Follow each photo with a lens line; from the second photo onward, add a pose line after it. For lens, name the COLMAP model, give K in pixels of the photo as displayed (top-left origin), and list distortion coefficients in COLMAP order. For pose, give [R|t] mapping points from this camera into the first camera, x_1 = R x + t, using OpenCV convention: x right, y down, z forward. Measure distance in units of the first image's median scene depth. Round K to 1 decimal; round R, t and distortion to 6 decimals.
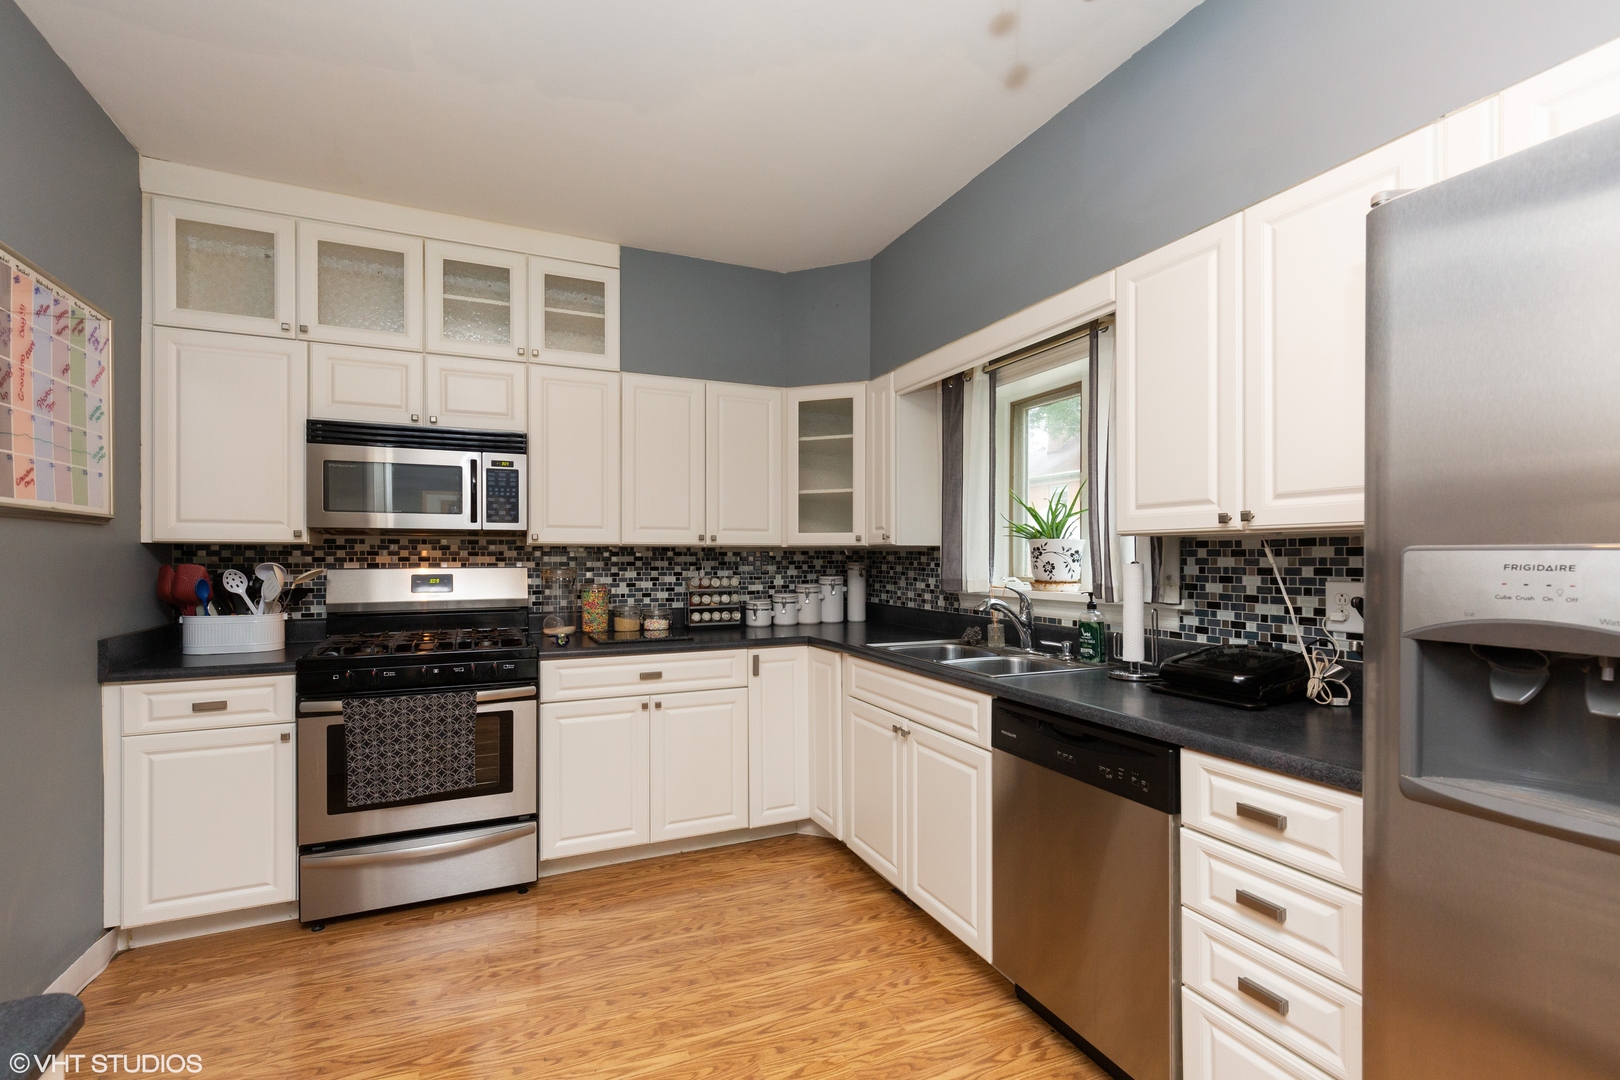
lens RADIAL K [[742.5, 0, 802.4], [0, 742.5, 544.0], [0, 0, 1]] dist [0.025798, 0.000209]
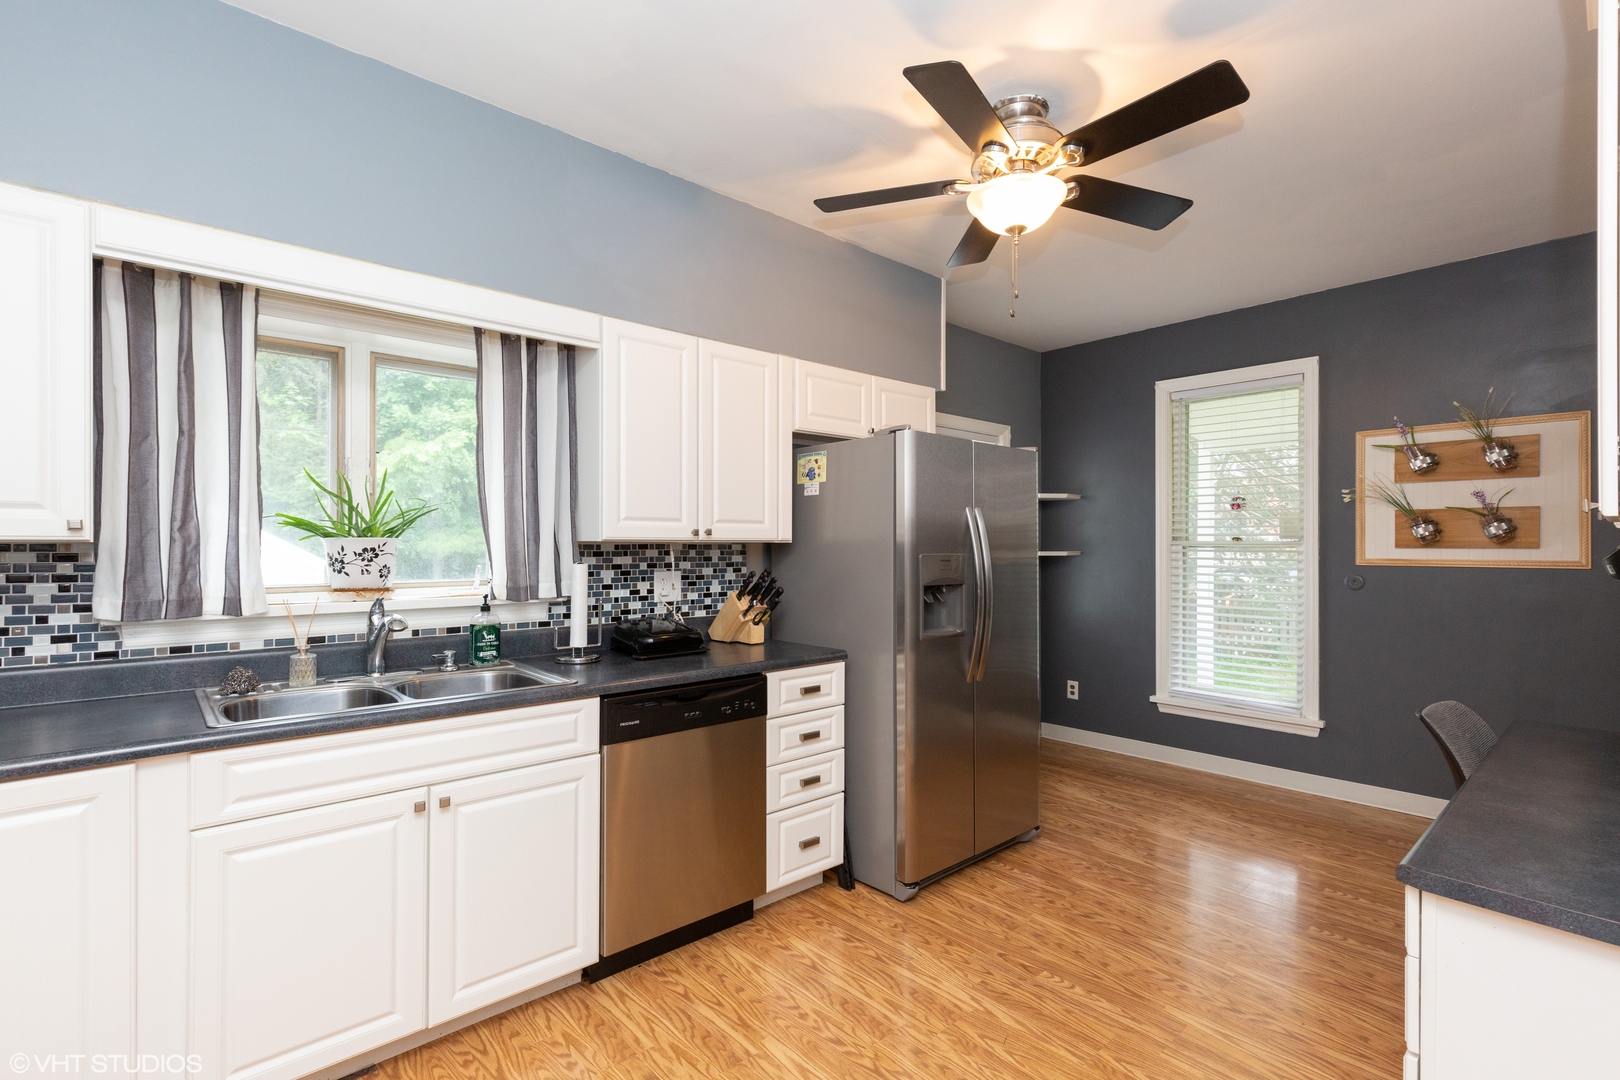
lens RADIAL K [[742.5, 0, 799.9], [0, 742.5, 549.4], [0, 0, 1]] dist [0.025798, 0.000209]
pose [[-0.299457, 0.004929, 0.954097, -0.838520], [-0.011199, 0.999900, -0.008681, 0.011833], [-0.954044, -0.013284, -0.299371, 1.107484]]
